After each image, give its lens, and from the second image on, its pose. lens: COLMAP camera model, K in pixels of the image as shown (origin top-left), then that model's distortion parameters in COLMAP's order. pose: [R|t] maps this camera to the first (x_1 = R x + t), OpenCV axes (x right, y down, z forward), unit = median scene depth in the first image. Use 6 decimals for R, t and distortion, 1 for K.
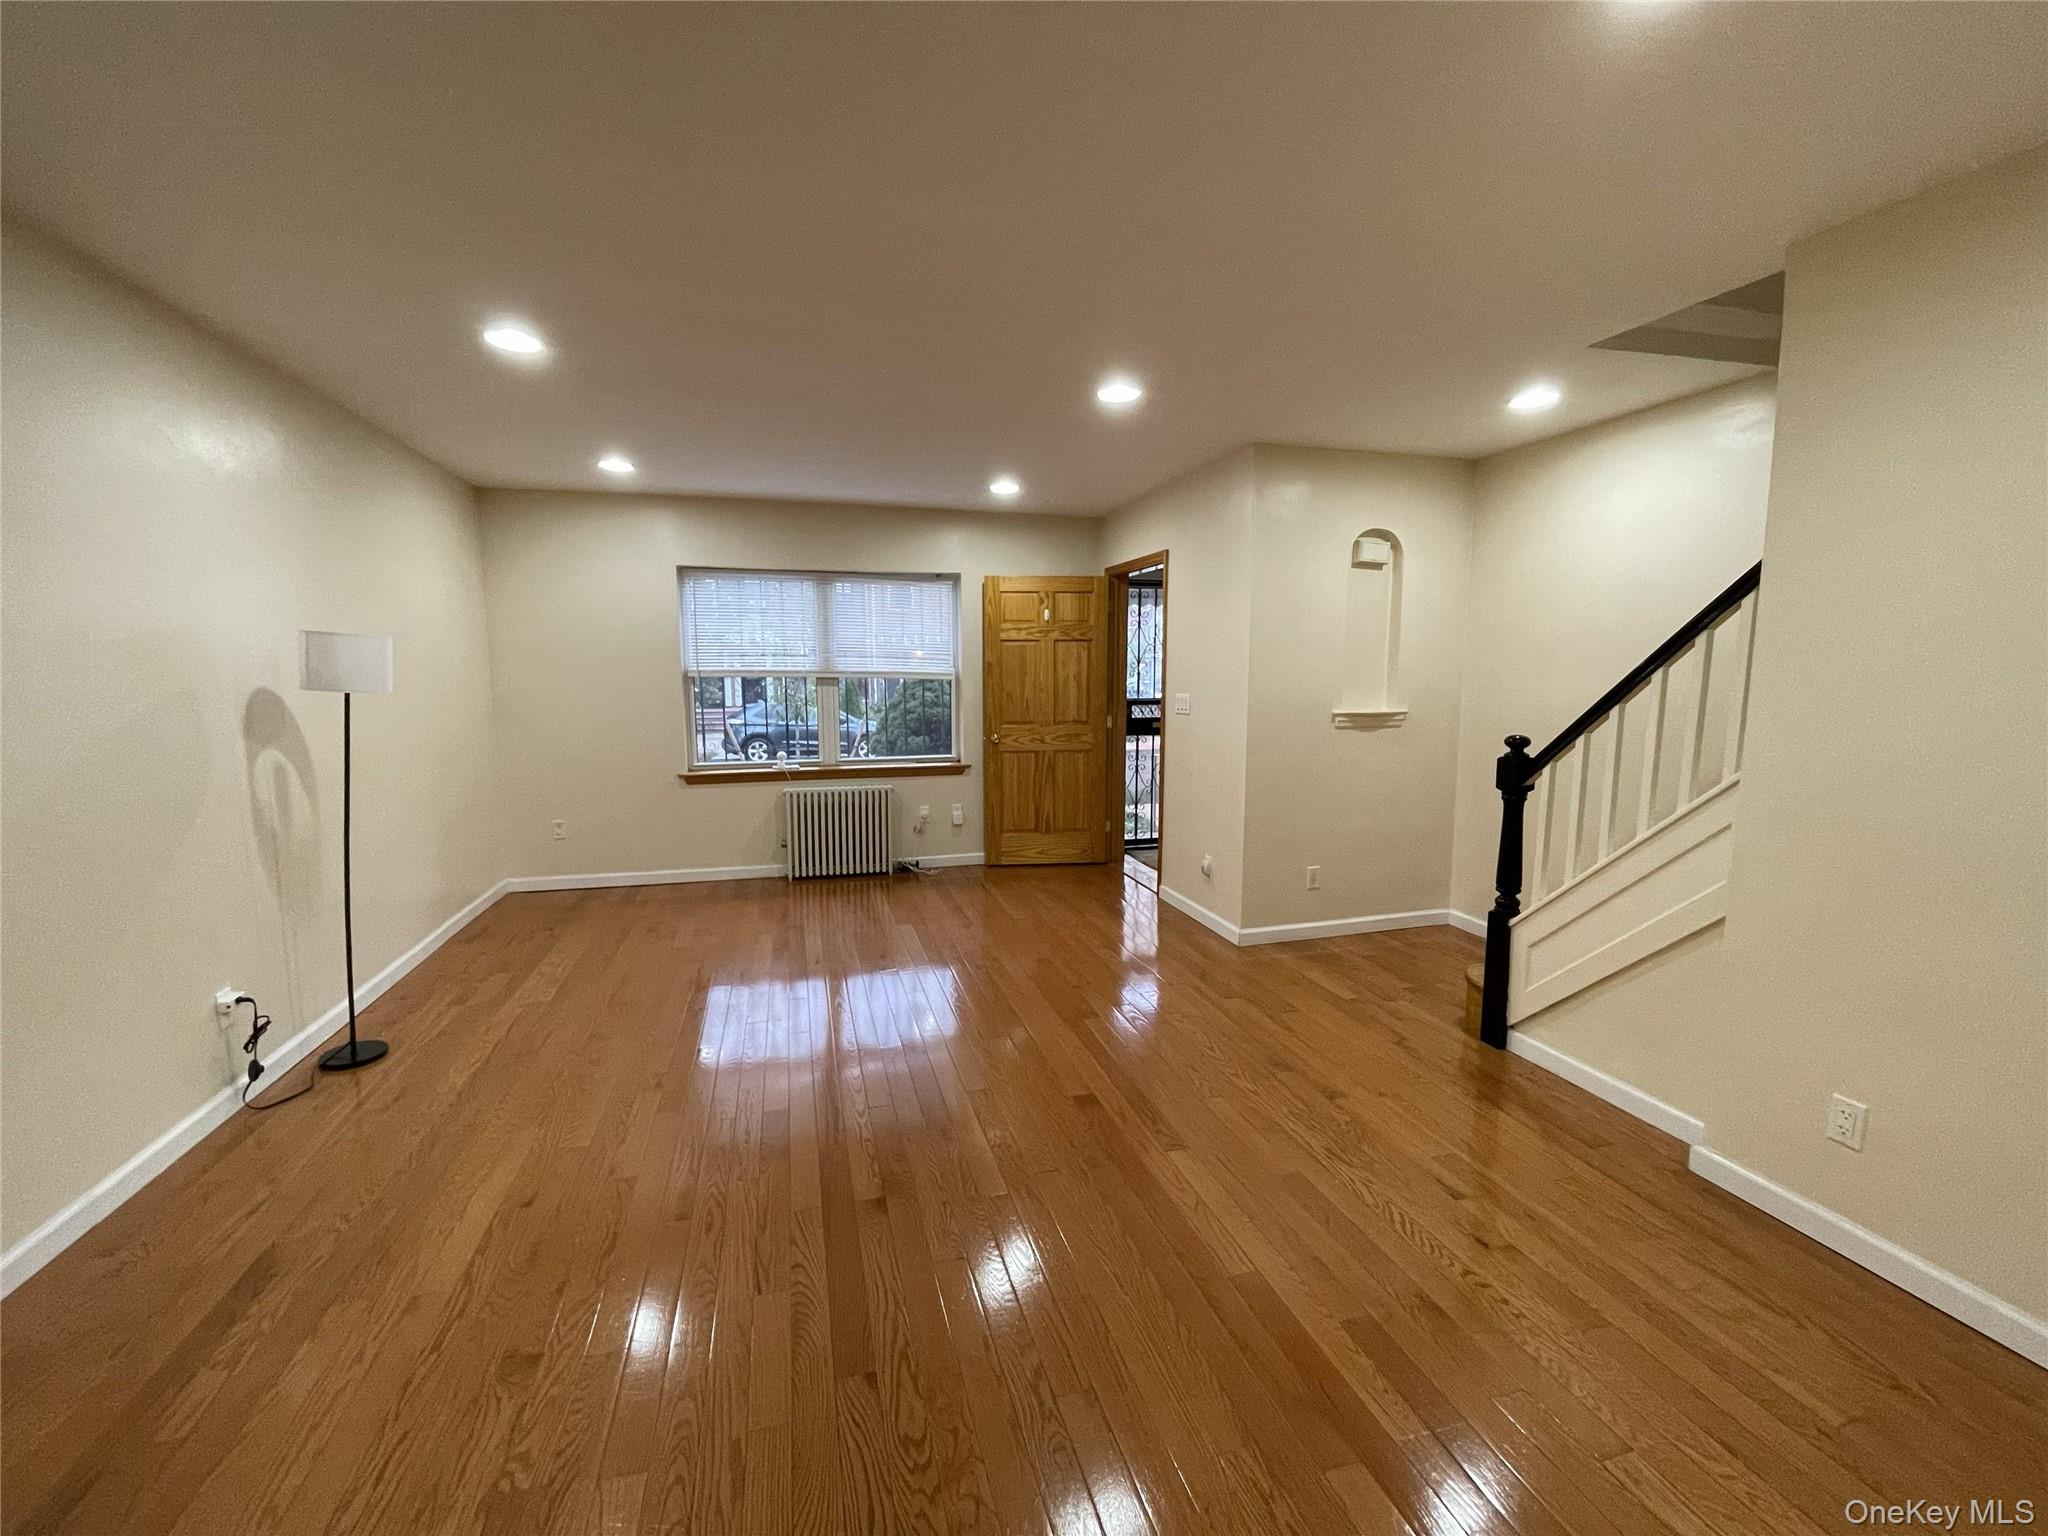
lens RADIAL K [[827.3, 0, 992.3], [0, 827.3, 753.6], [0, 0, 1]] dist [-0.001620, -0.000347]
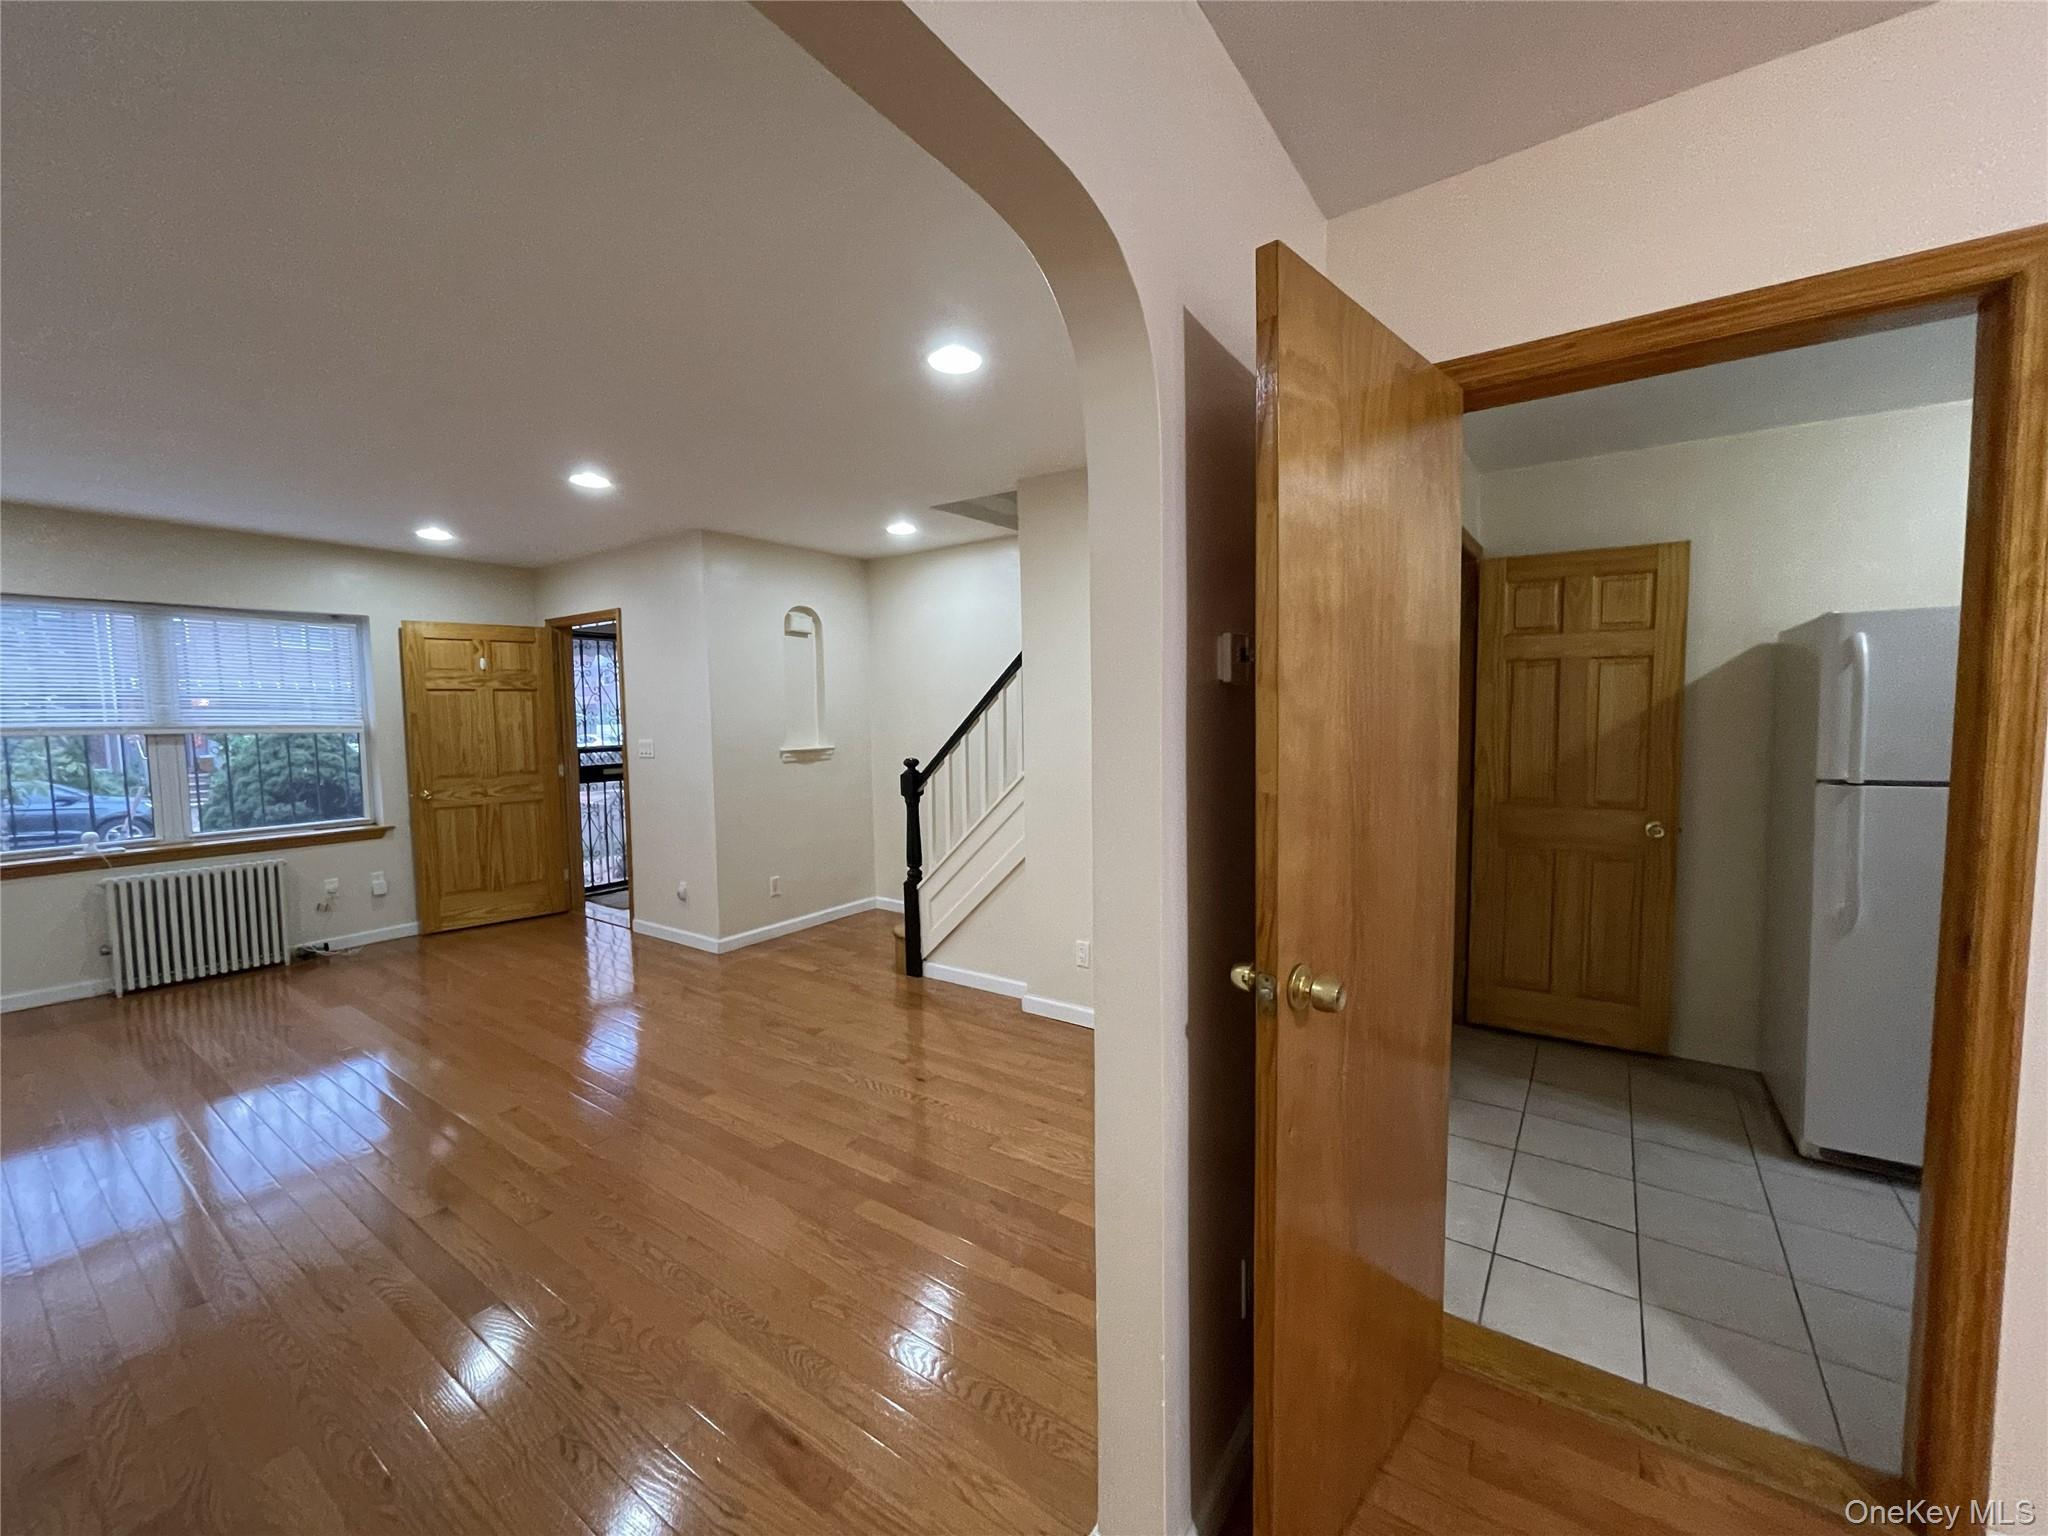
lens RADIAL K [[885.0, 0, 1098.4], [0, 885.0, 769.8], [0, 0, 1]] dist [-0.001534, -0.000183]
pose [[0.708189, -0.056101, 0.703790, -0.166294], [0.085859, 0.996283, -0.006980, 0.026516], [-0.700782, 0.065370, 0.710374, -0.245388]]
